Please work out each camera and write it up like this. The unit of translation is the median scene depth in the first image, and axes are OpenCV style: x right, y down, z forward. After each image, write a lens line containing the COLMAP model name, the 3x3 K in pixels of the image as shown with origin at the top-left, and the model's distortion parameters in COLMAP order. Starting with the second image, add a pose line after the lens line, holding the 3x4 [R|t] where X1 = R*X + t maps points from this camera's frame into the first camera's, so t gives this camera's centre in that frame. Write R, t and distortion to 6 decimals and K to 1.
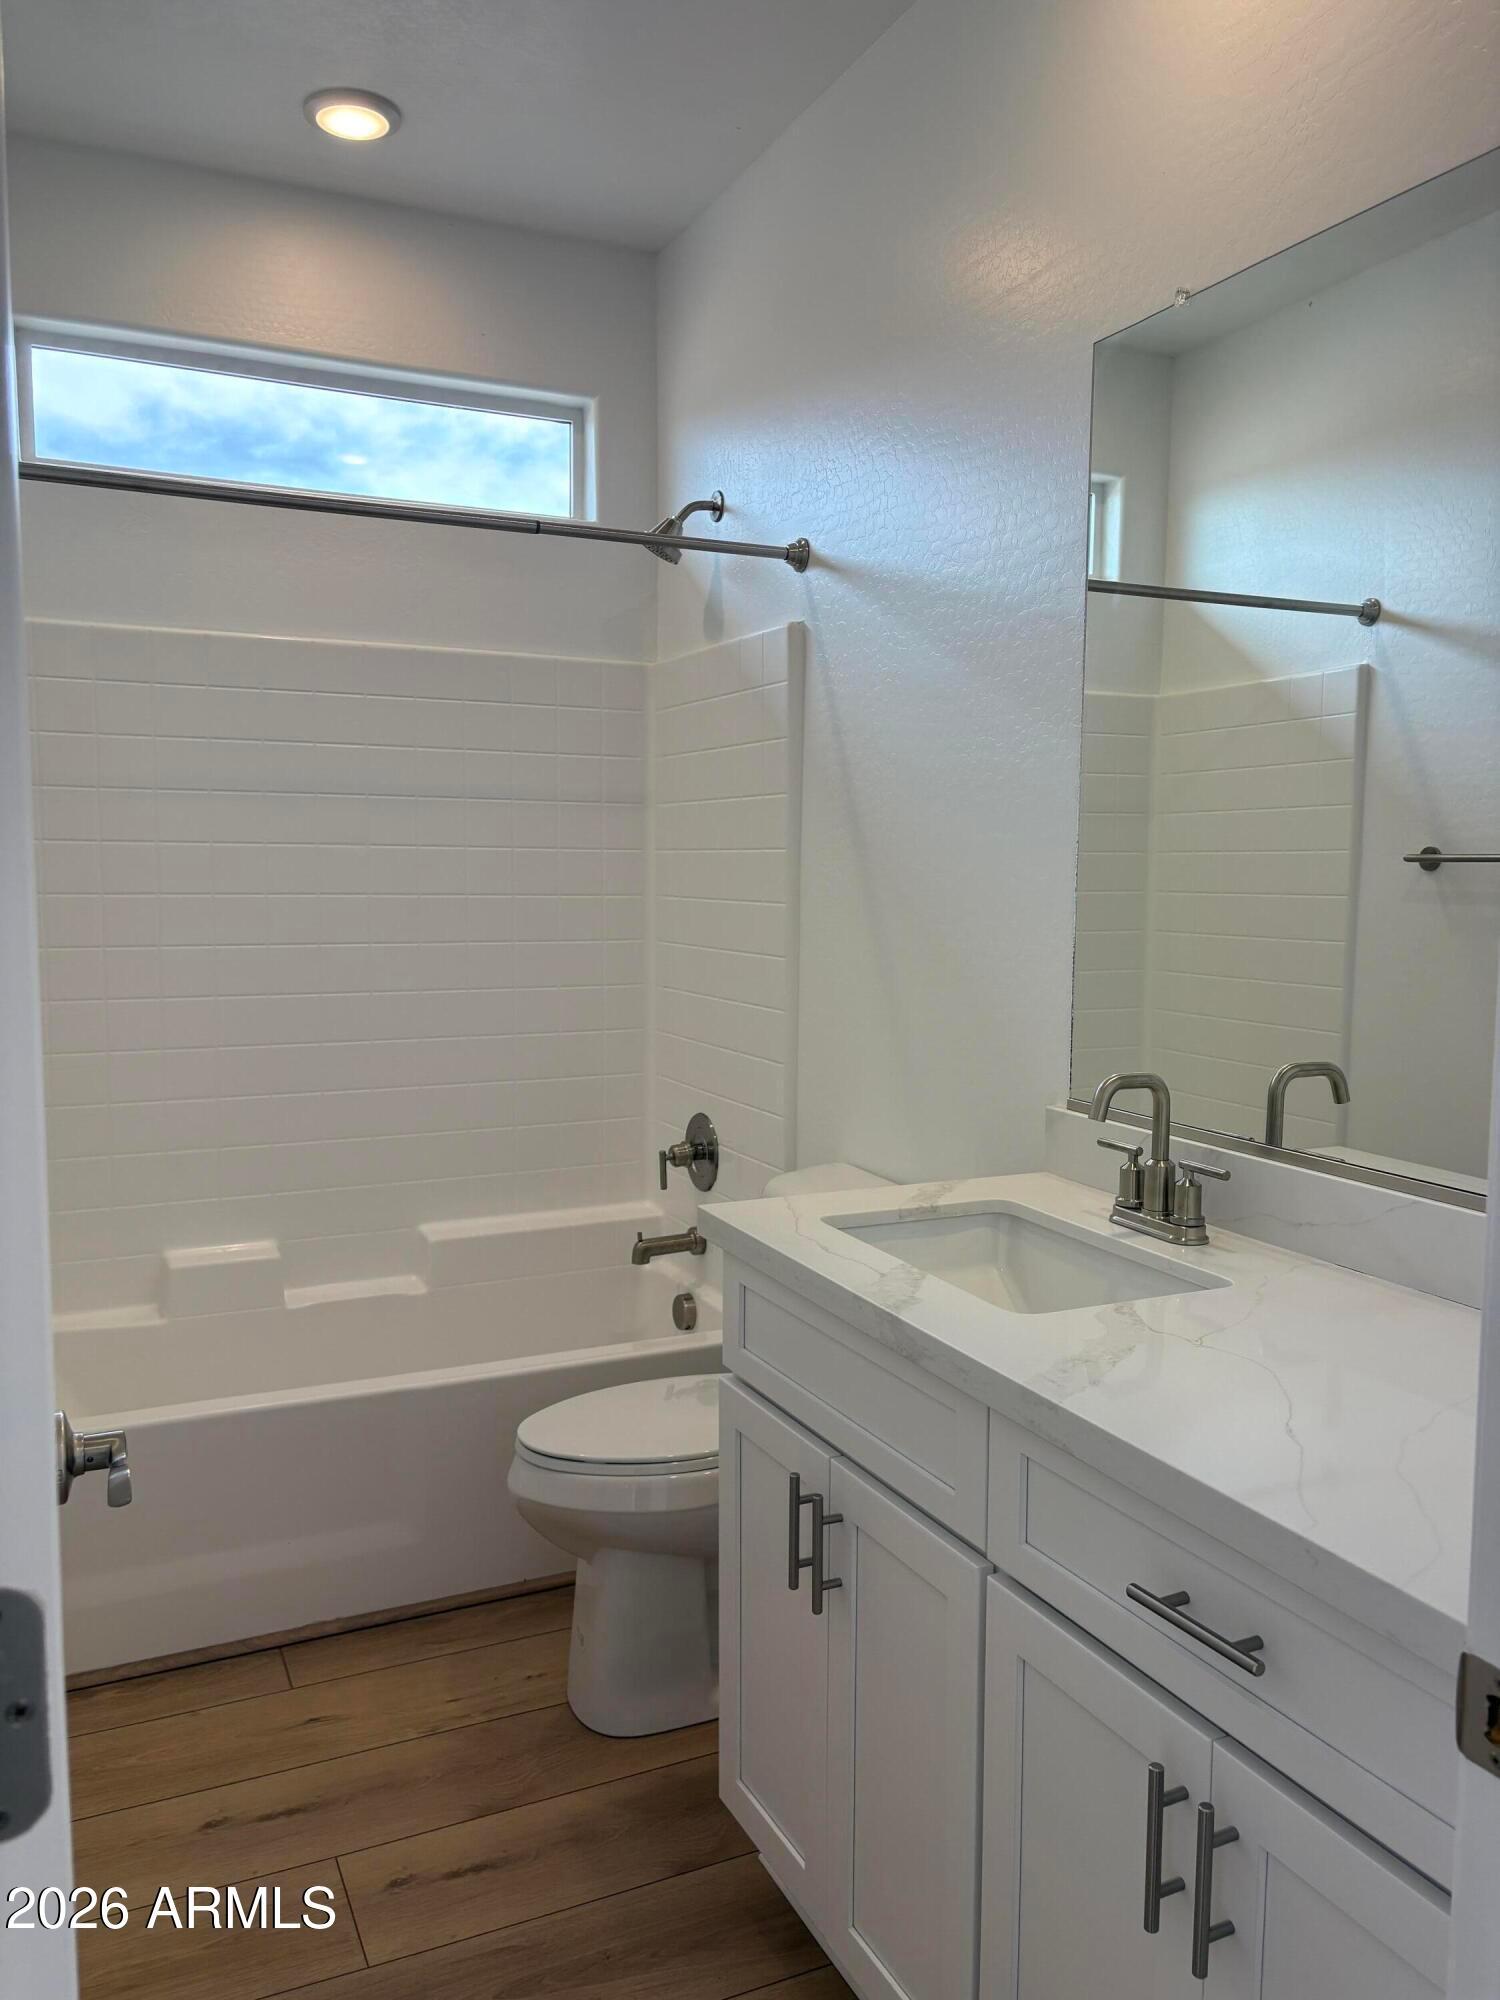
lens RADIAL K [[1521.8, 0, 759.2], [0, 1521.8, 992.2], [0, 0, 1]] dist [0.006312, 0.002418]
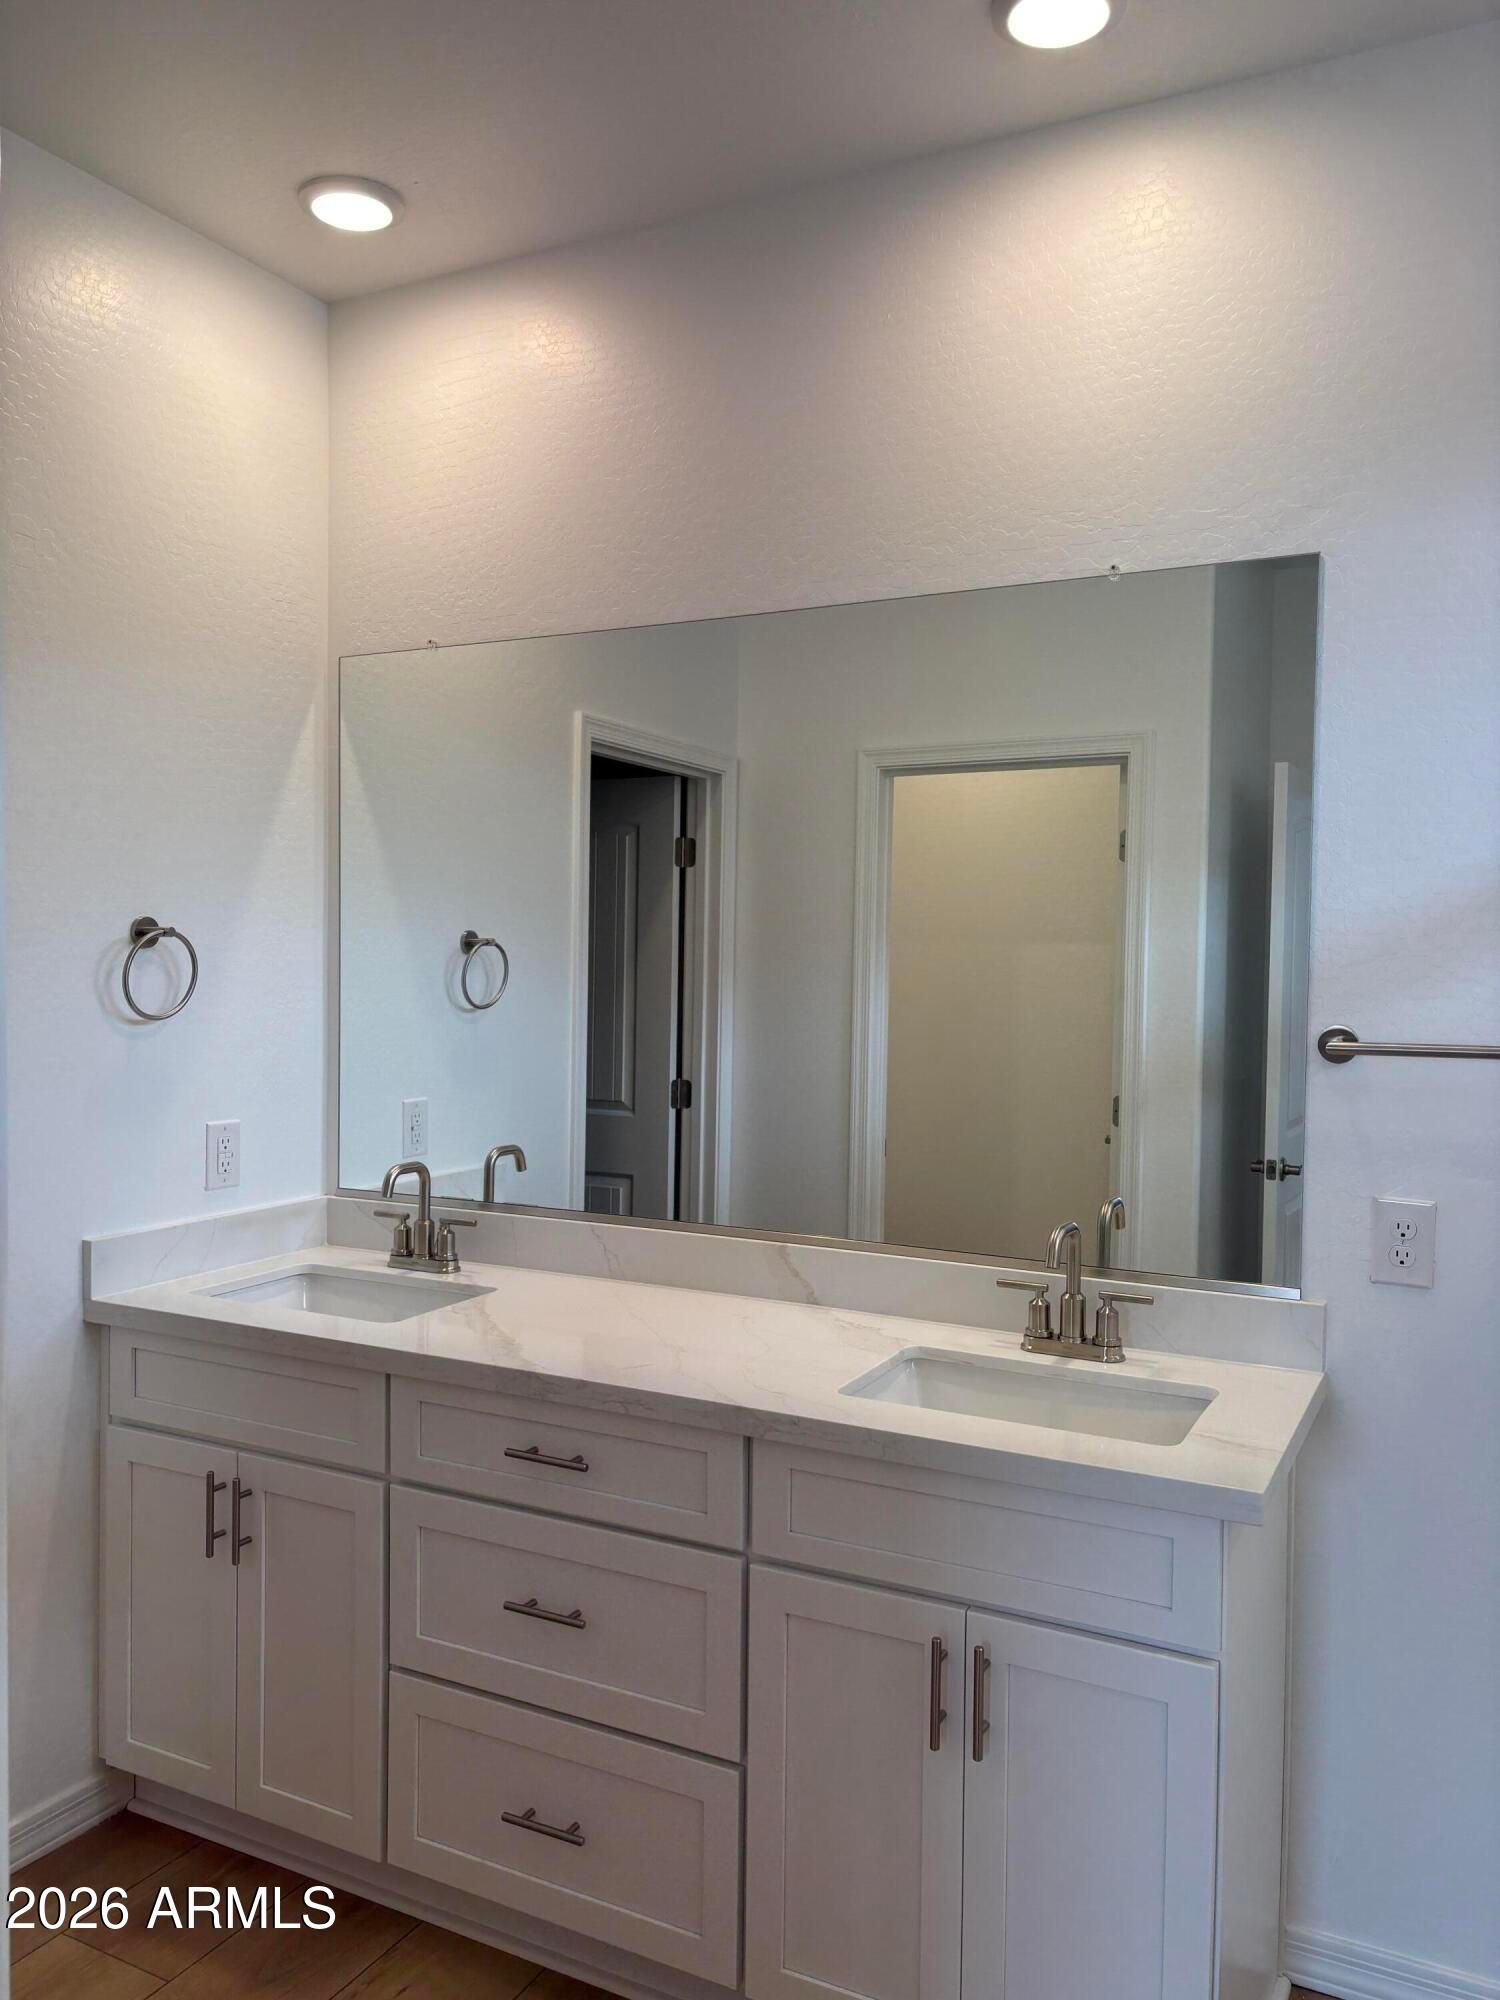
lens RADIAL K [[1521.8, 0, 754.7], [0, 1521.8, 994.0], [0, 0, 1]] dist [0.006312, 0.002418]
pose [[0.799892, -0.015717, 0.599938, -0.357879], [0.054528, 0.997426, -0.046571, -0.021468], [-0.597662, 0.069965, 0.798690, -0.379701]]
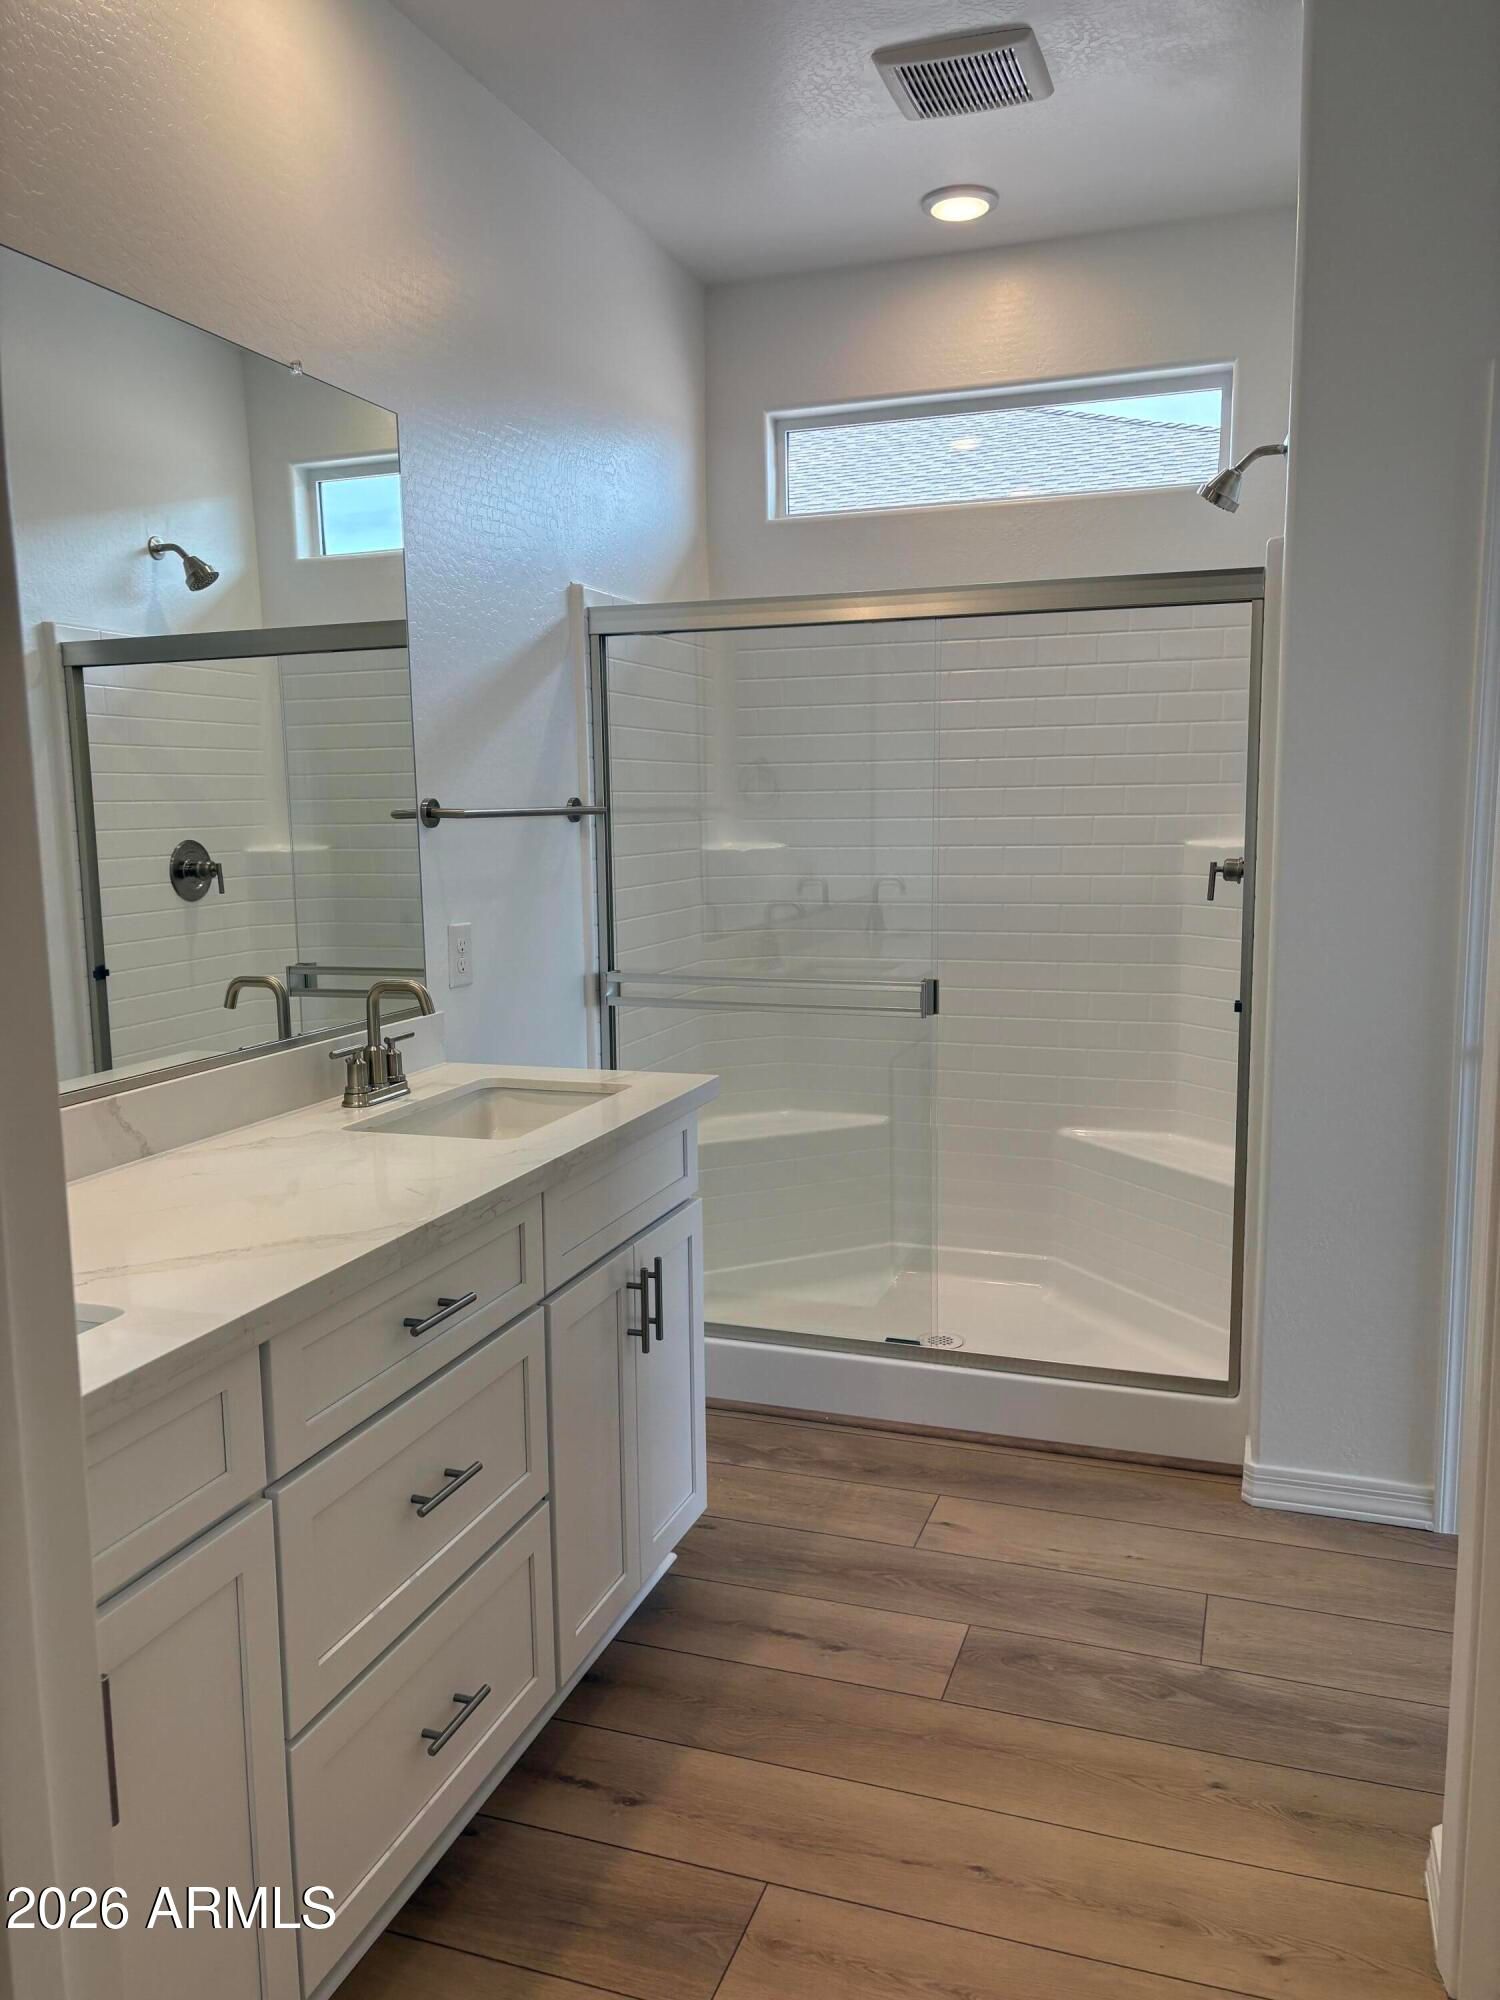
lens RADIAL K [[1521.8, 0, 751.6], [0, 1521.8, 1009.6], [0, 0, 1]] dist [0.006312, 0.002418]
pose [[-0.703000, -0.095870, 0.704699, -0.601460], [0.080492, 0.973780, 0.212775, -0.113378], [-0.706620, 0.206303, -0.676851, 1.053640]]
